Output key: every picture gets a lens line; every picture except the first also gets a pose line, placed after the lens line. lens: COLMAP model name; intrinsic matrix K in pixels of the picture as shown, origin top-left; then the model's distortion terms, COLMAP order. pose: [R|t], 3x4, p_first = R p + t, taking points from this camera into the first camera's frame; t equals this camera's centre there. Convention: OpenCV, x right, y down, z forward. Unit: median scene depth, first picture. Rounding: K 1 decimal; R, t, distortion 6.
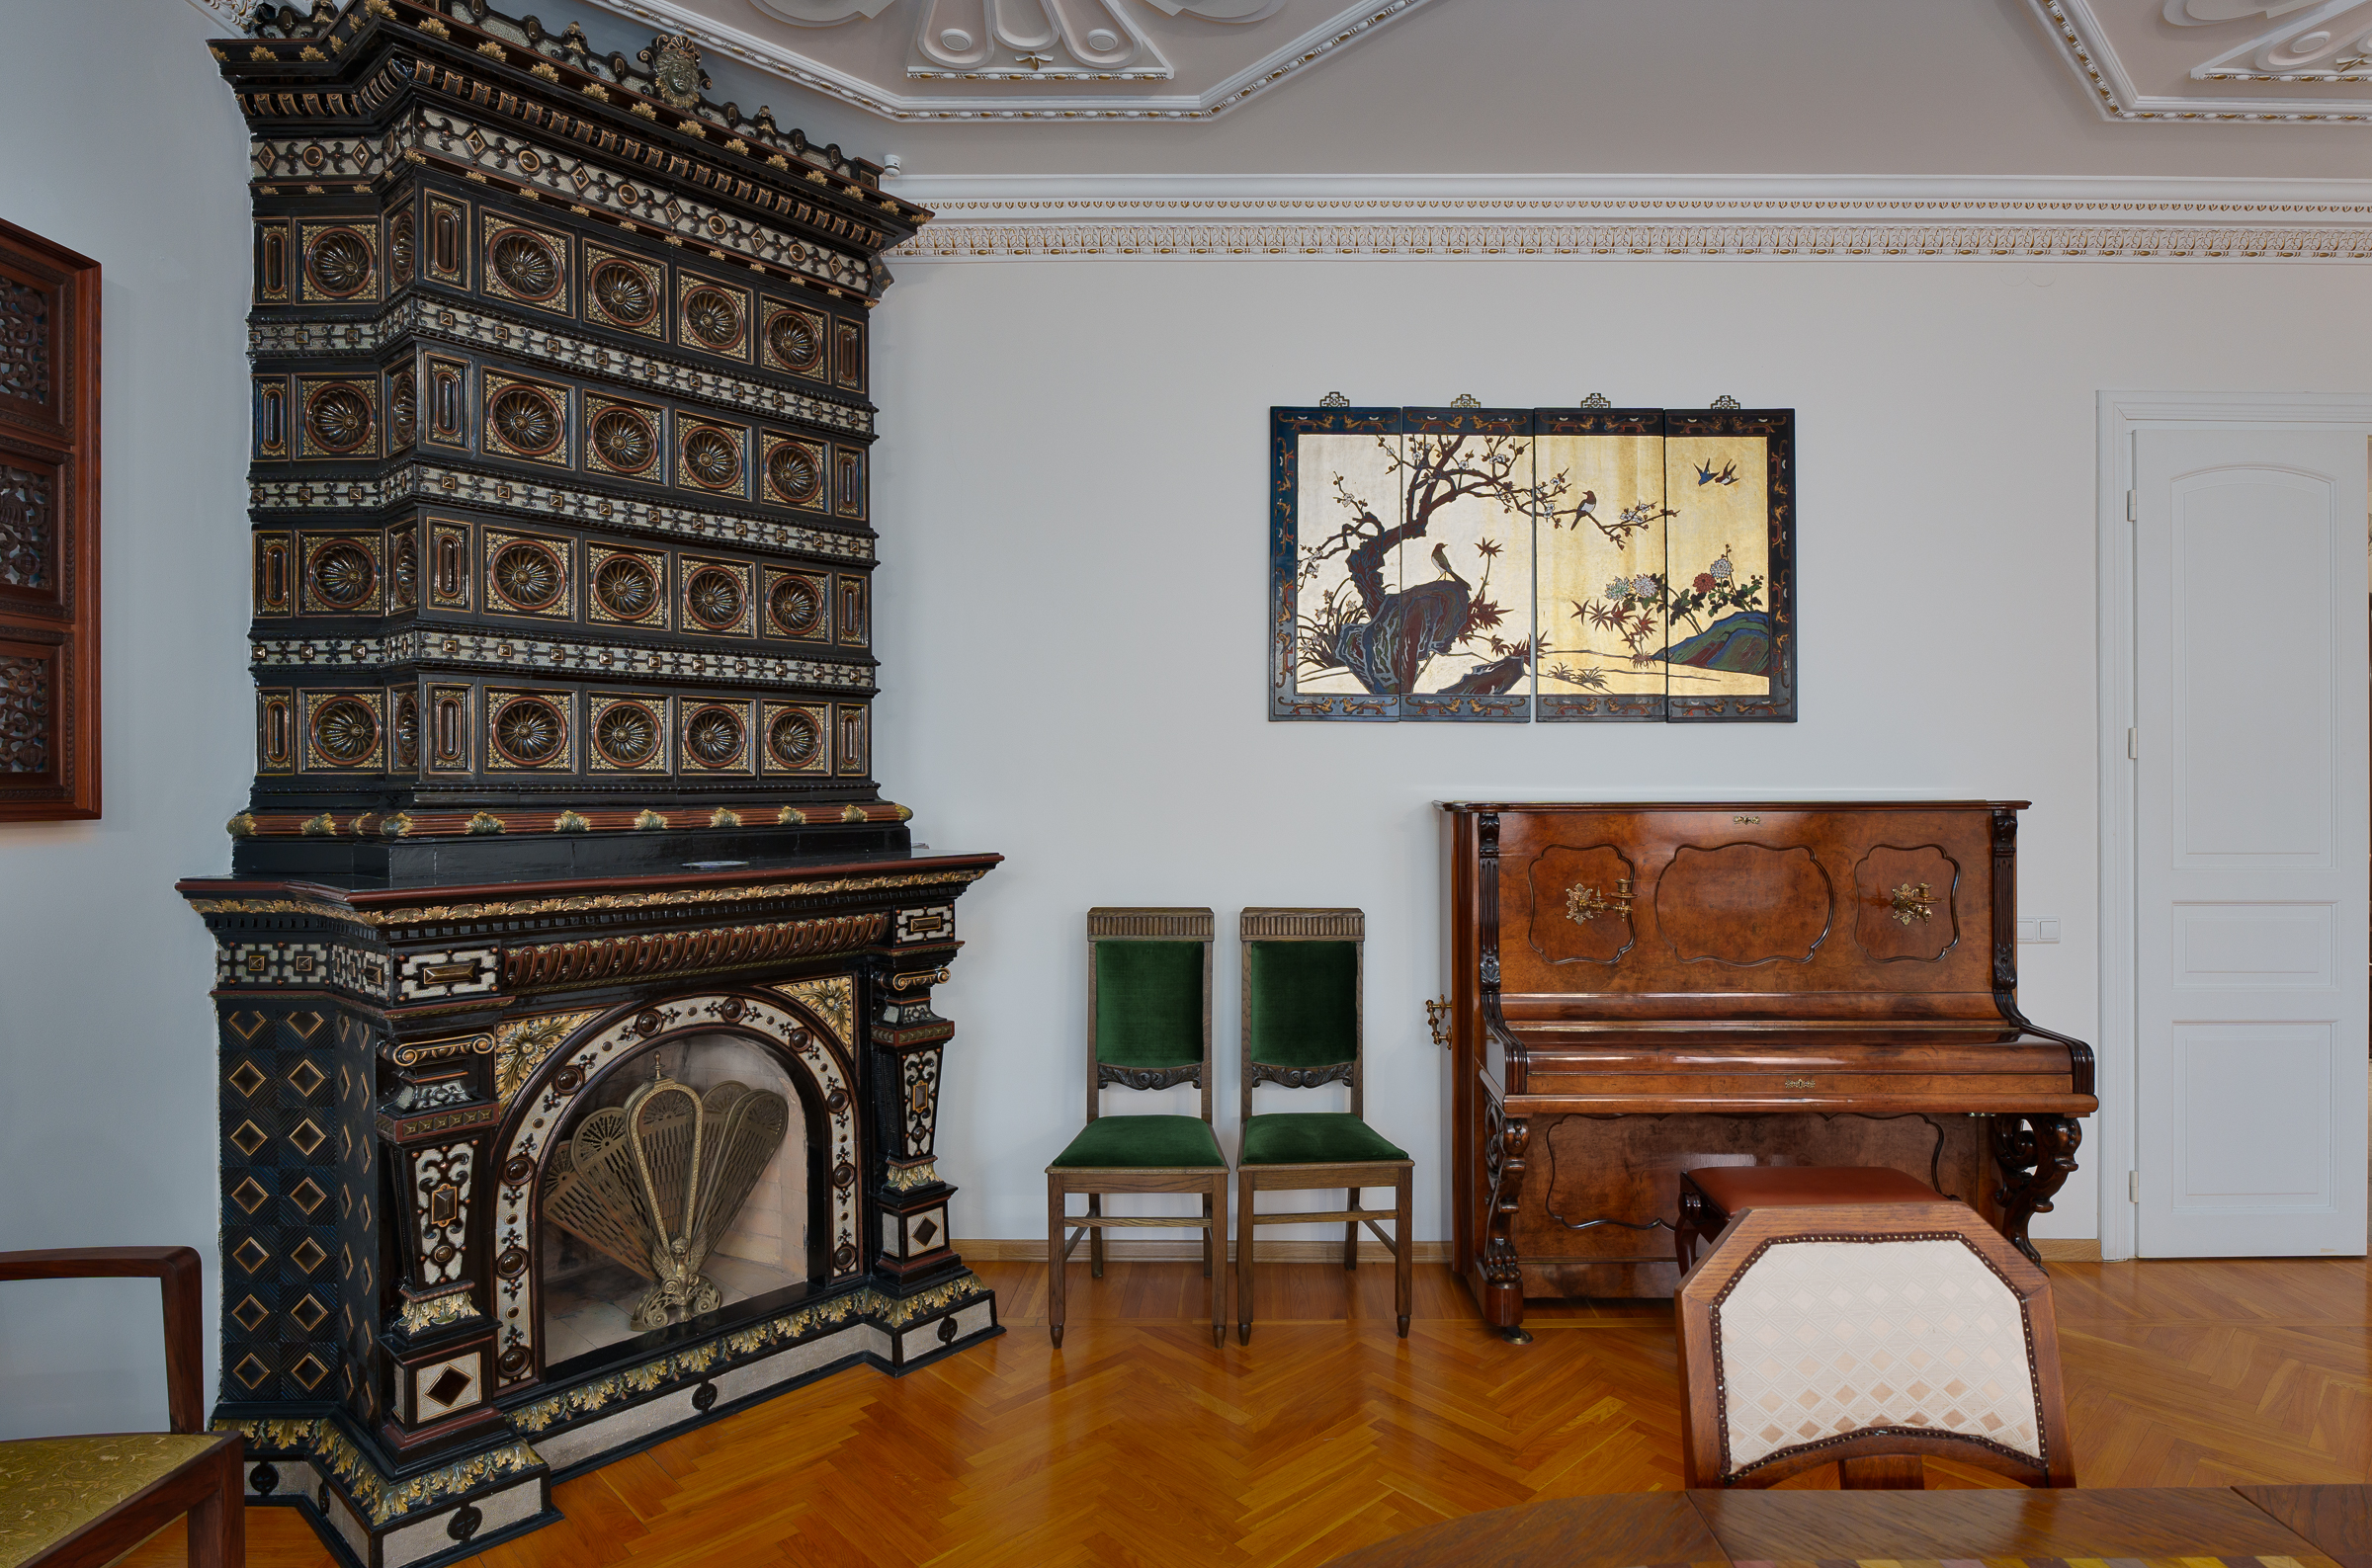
lens RADIAL K [[1272.1, 0, 1258.3], [0, 1272.1, 785.5], [0, 0, 1]] dist [-0.003471, 0.000153]
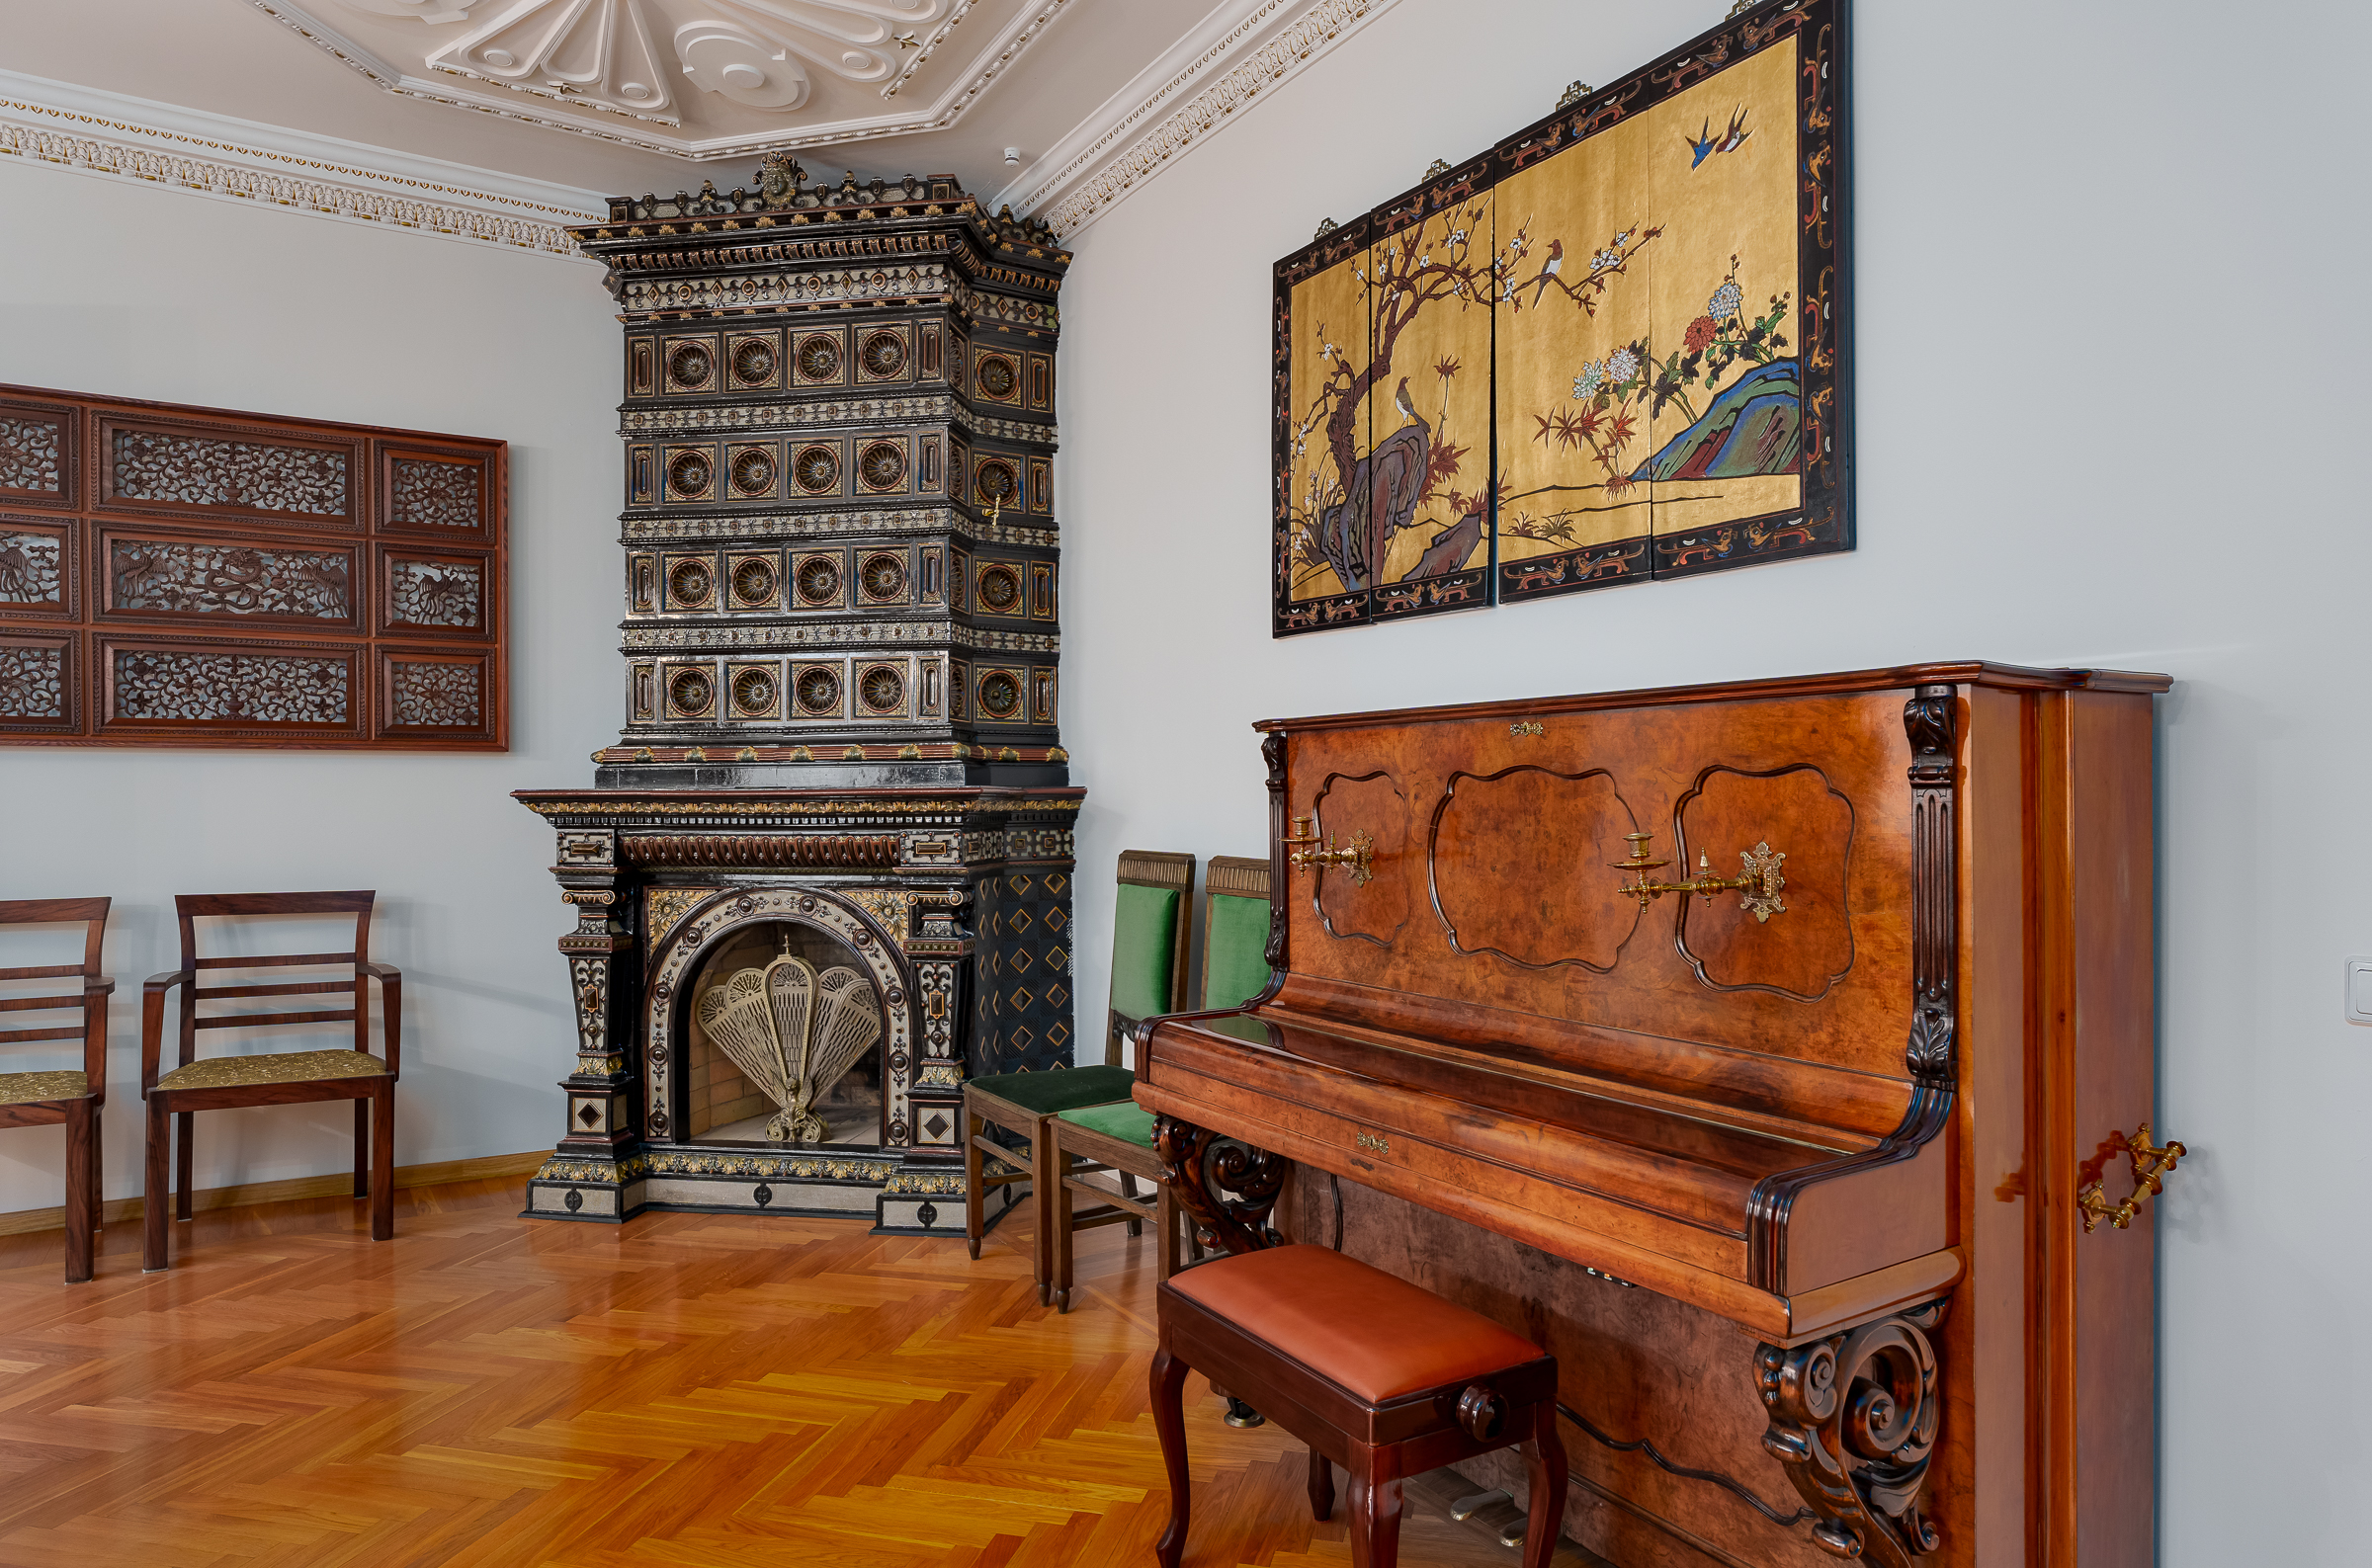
lens RADIAL K [[1446.4, 0, 1177.4], [0, 1446.4, 811.5], [0, 0, 1]] dist [-0.006267, 0.002552]
pose [[0.519438, 0.009192, -0.854459, 0.796497], [-0.001669, 0.999951, 0.009743, 0.054275], [0.854506, -0.003635, 0.519428, 0.450037]]
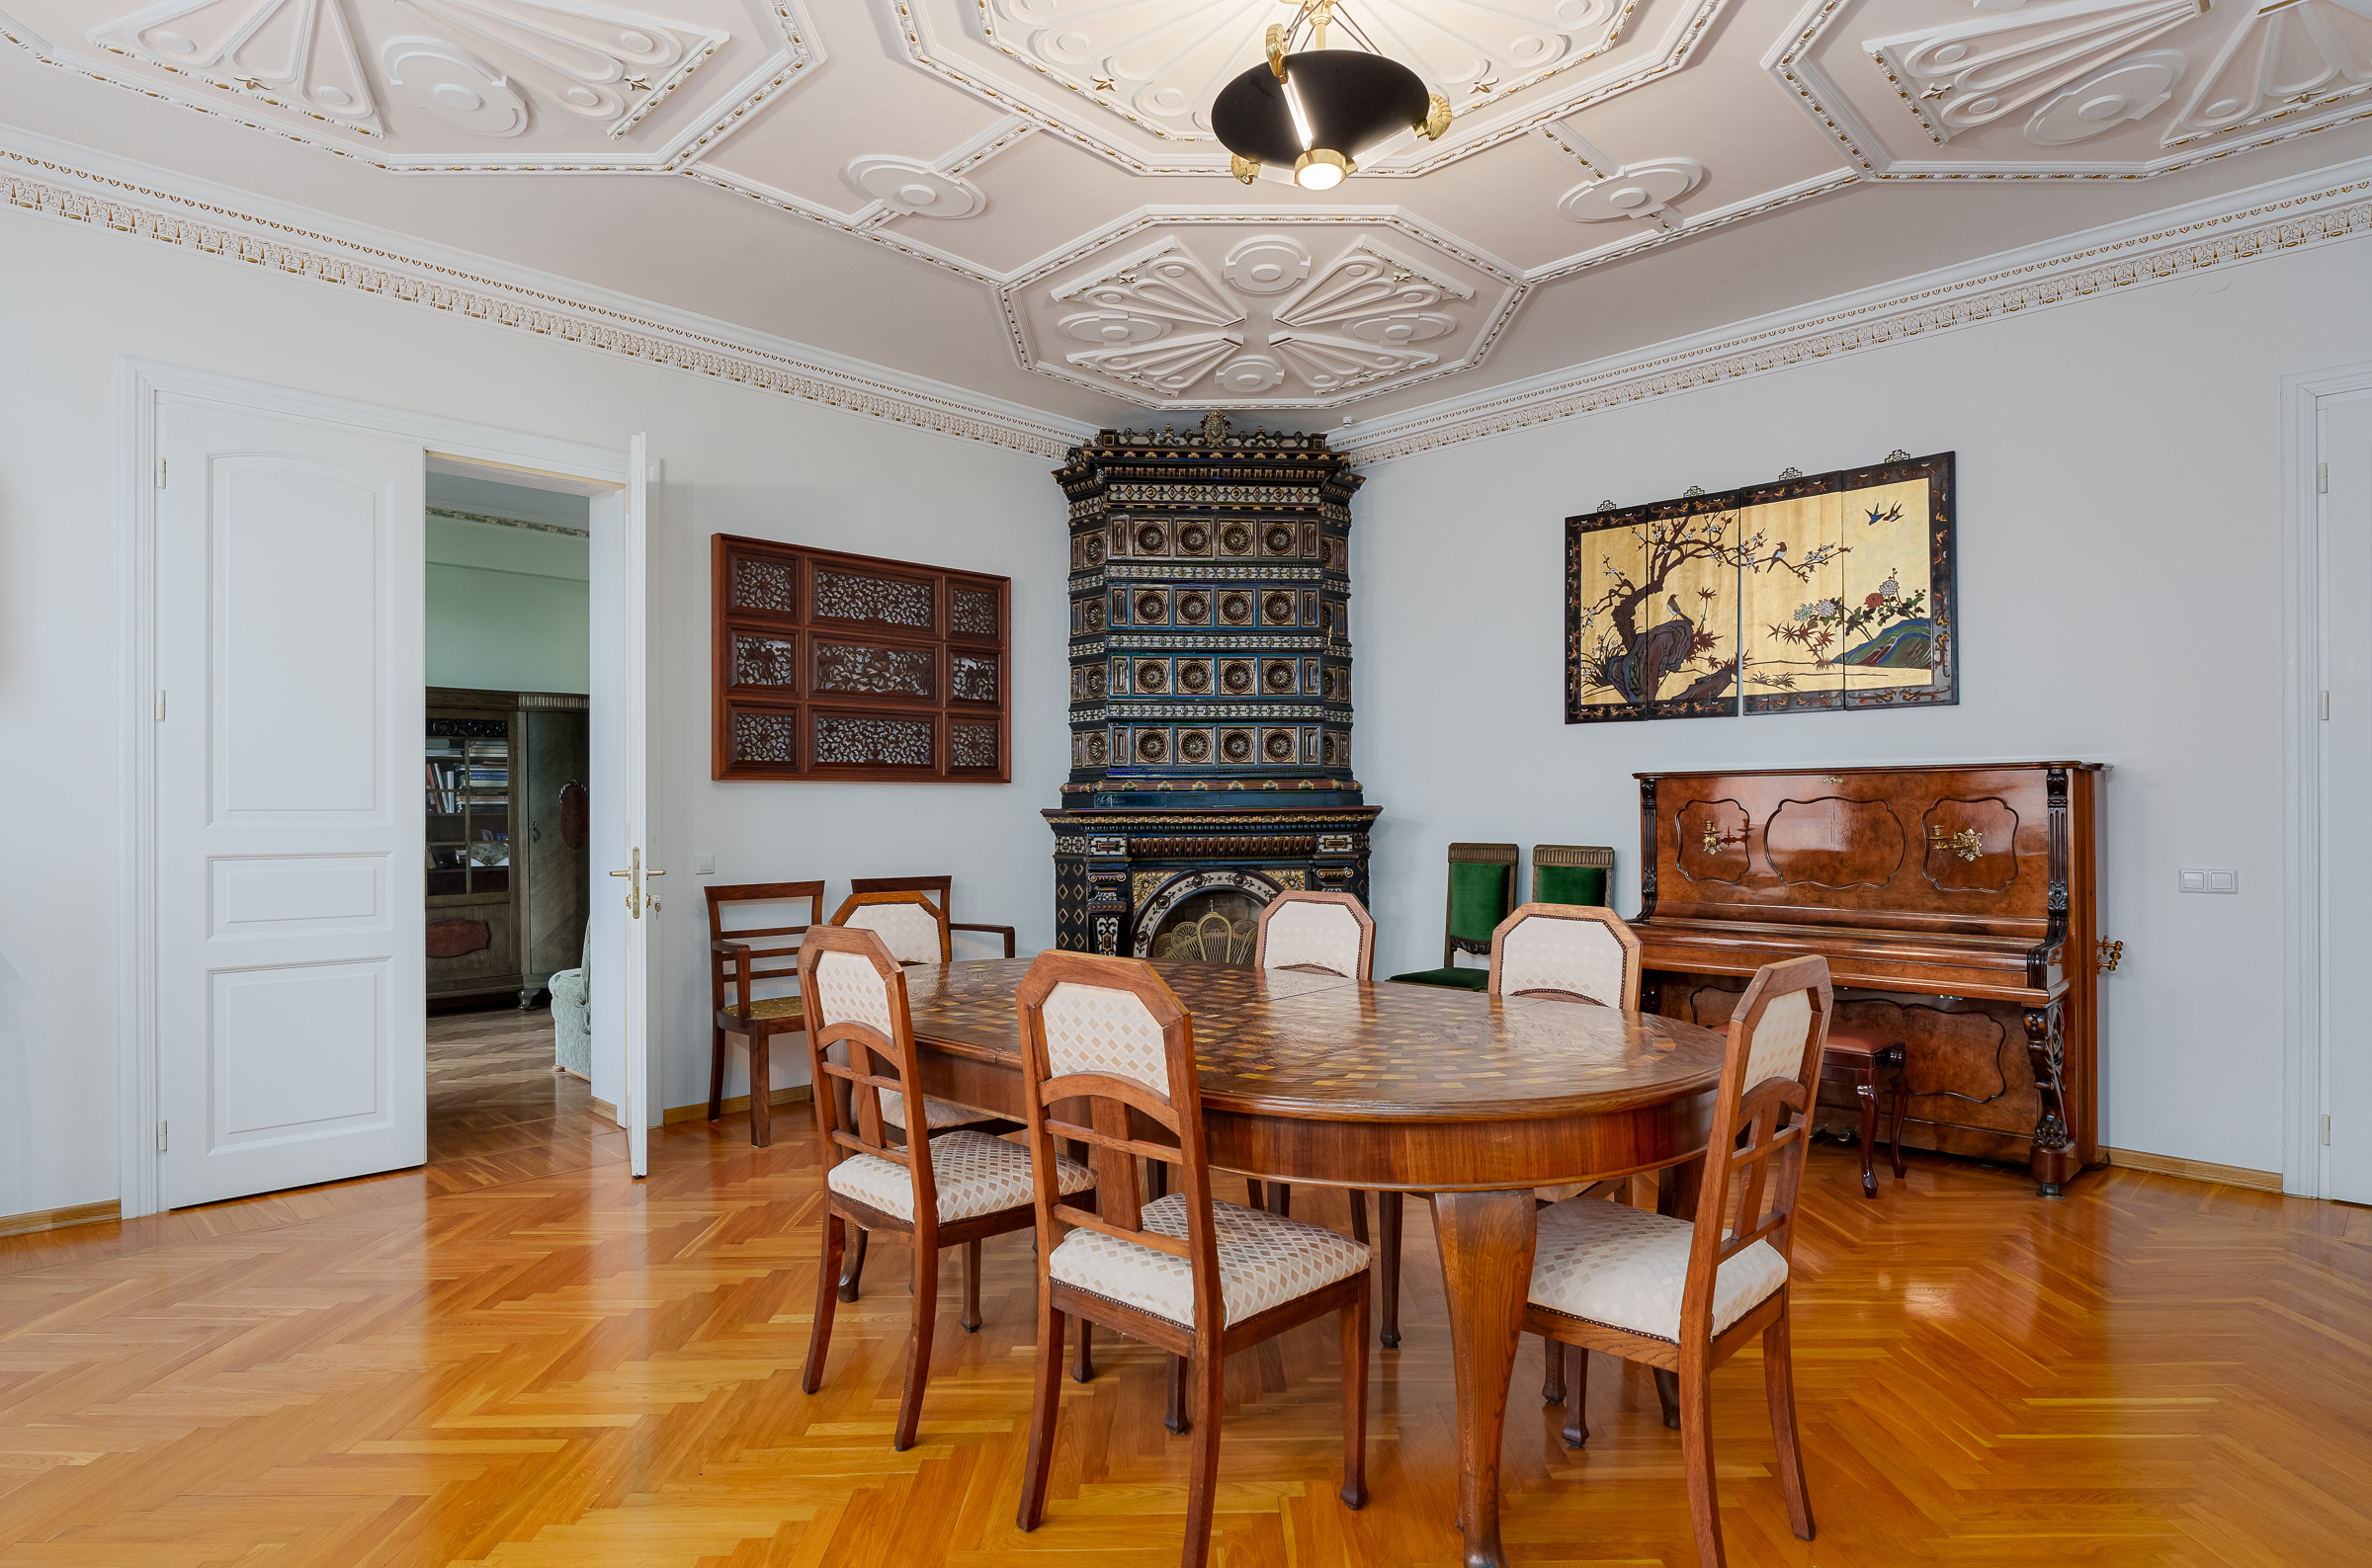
lens RADIAL K [[1293.5, 0, 1188.8], [0, 1293.5, 809.6], [0, 0, 1]] dist [0.002845, 0.000935]
pose [[0.712603, -0.002600, -0.701563, 0.776269], [0.001865, 0.999997, -0.001812, 0.053333], [0.701566, -0.000017, 0.712605, -0.420174]]
